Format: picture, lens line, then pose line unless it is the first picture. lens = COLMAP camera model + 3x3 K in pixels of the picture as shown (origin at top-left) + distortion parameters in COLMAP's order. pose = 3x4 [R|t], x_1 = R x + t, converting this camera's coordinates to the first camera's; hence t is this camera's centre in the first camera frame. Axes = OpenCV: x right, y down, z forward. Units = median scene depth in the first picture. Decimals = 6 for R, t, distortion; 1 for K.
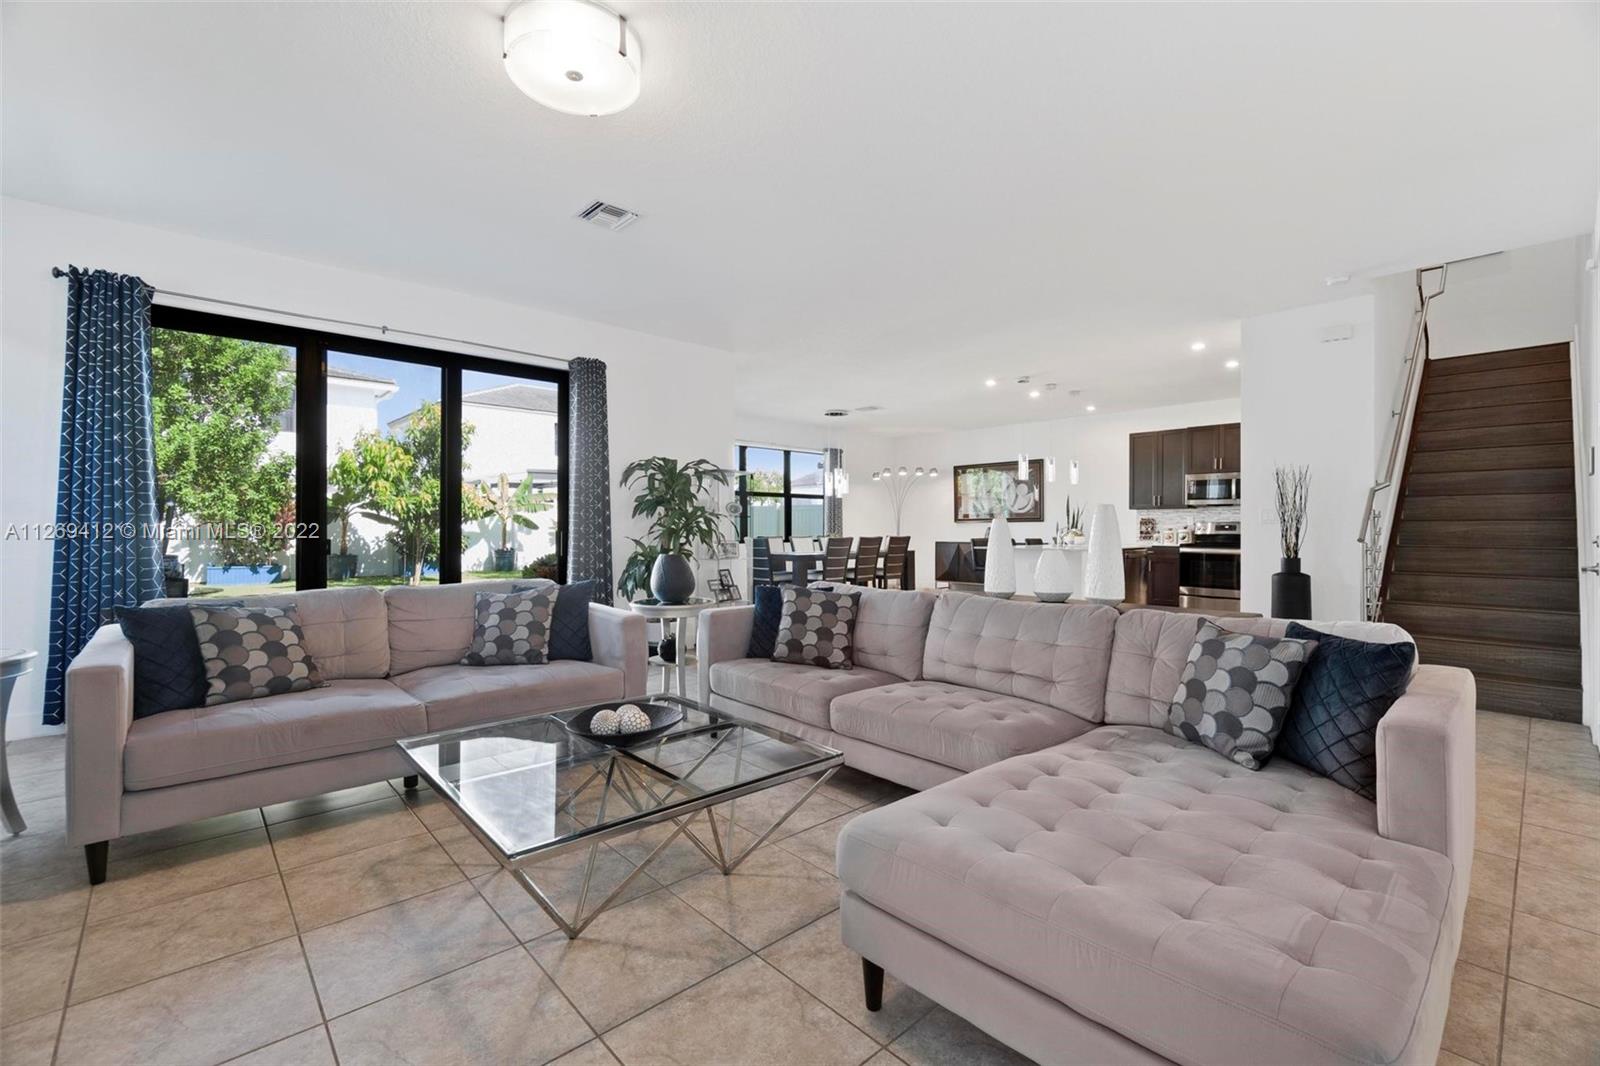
lens RADIAL K [[688.9, 0, 799.4], [0, 688.9, 510.9], [0, 0, 1]] dist [0.000283, -0.000426]
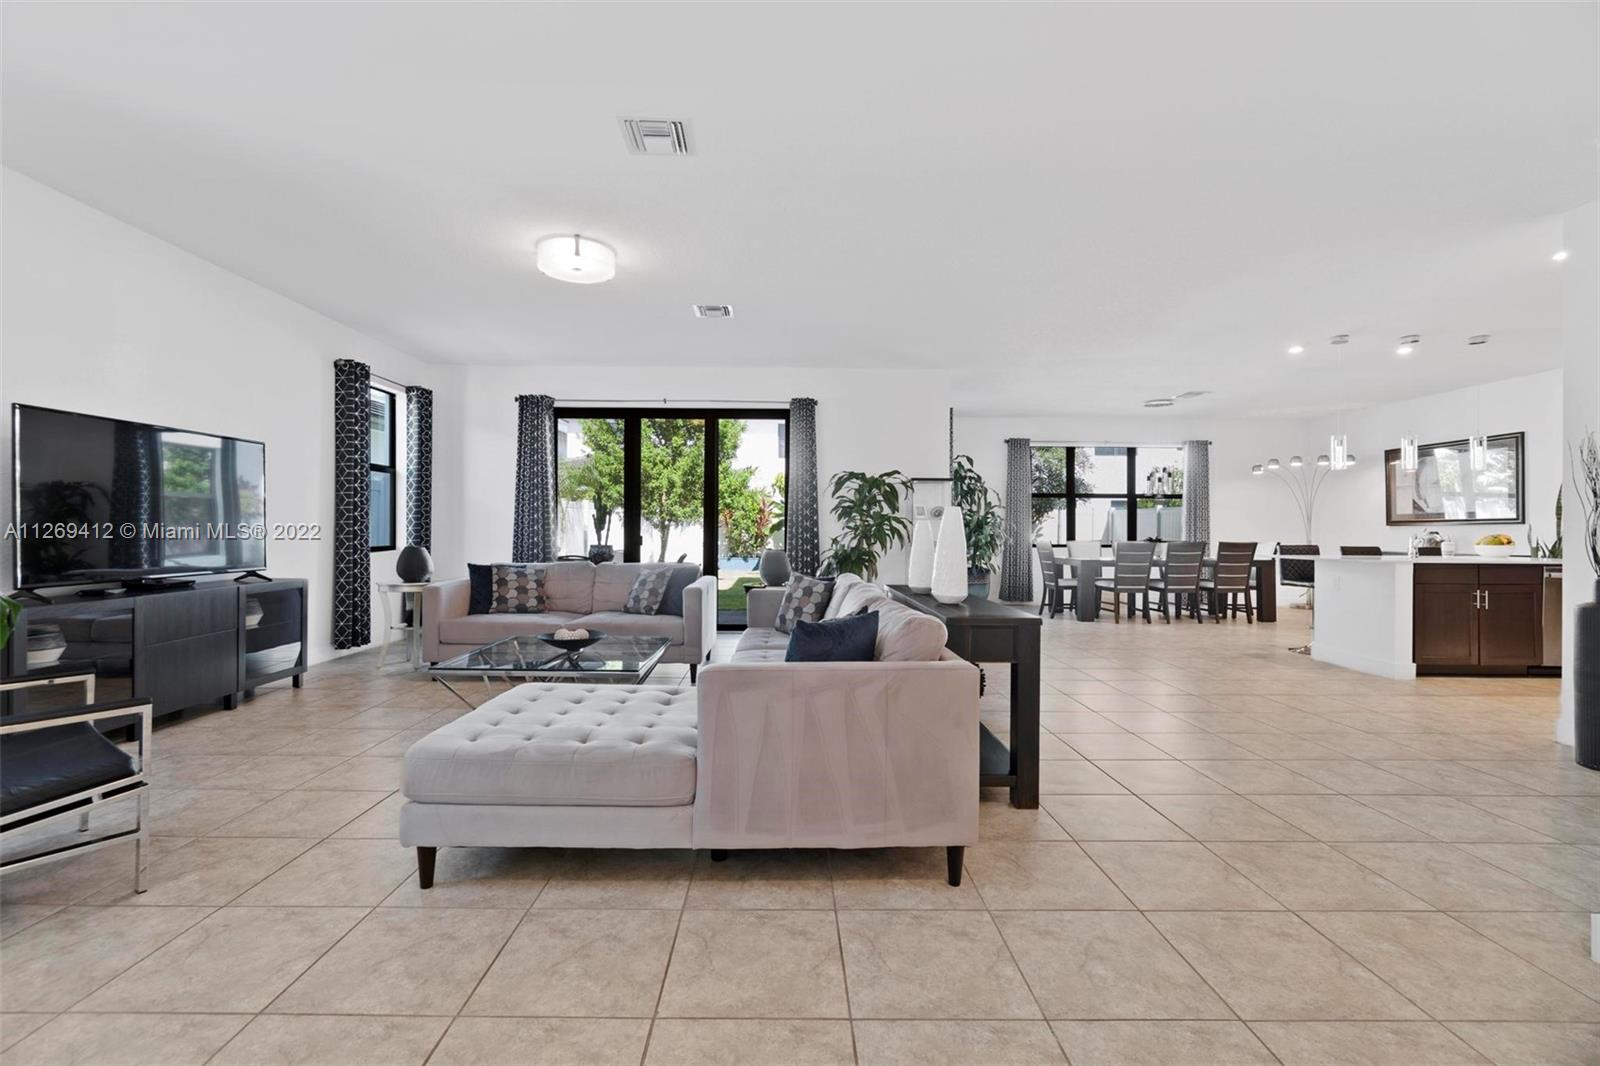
lens RADIAL K [[681.1, 0, 800.0], [0, 681.1, 533.0], [0, 0, 1]] dist [-0.004255, -0.000622]
pose [[0.751776, 0.006829, -0.659384, 0.535994], [0.011424, 0.999661, 0.023378, 0.001583], [0.659320, -0.025107, 0.751443, 0.035545]]
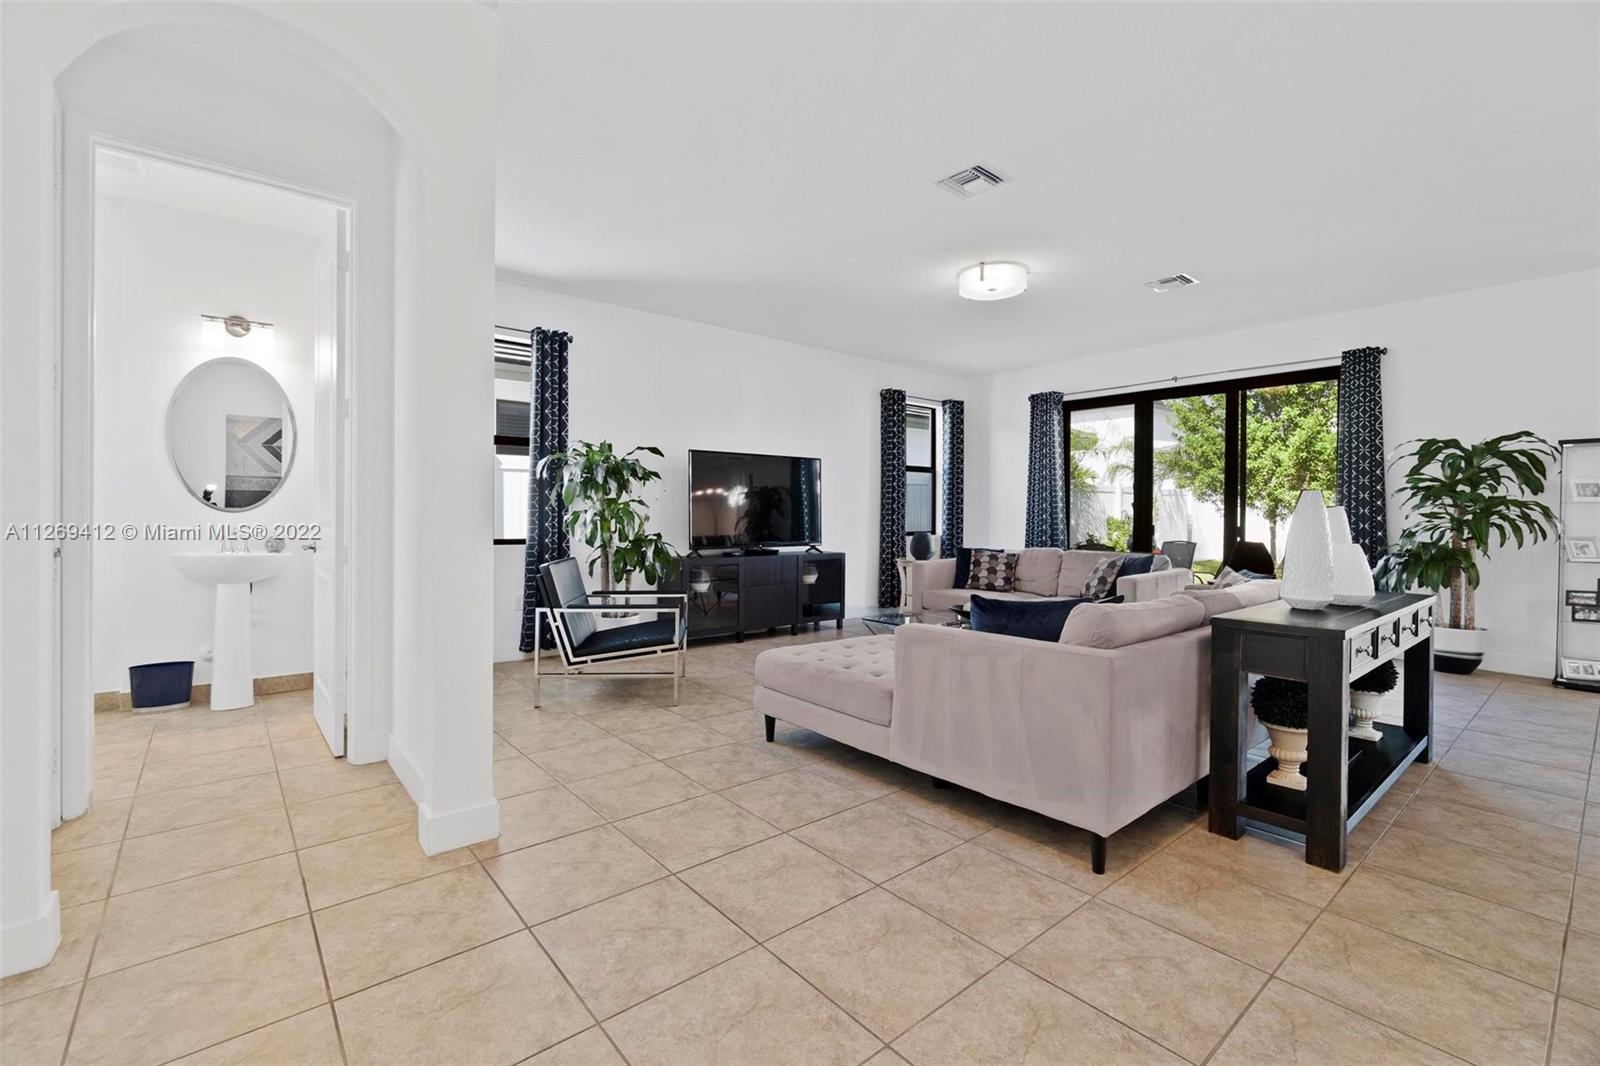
lens RADIAL K [[705.5, 0, 800.2], [0, 705.5, 516.0], [0, 0, 1]] dist [0.001950, 0.000119]
pose [[-0.032560, -0.000473, -0.999470, 0.747292], [0.018904, 0.999821, -0.001089, 0.006979], [0.999291, -0.018930, -0.032545, 0.222450]]
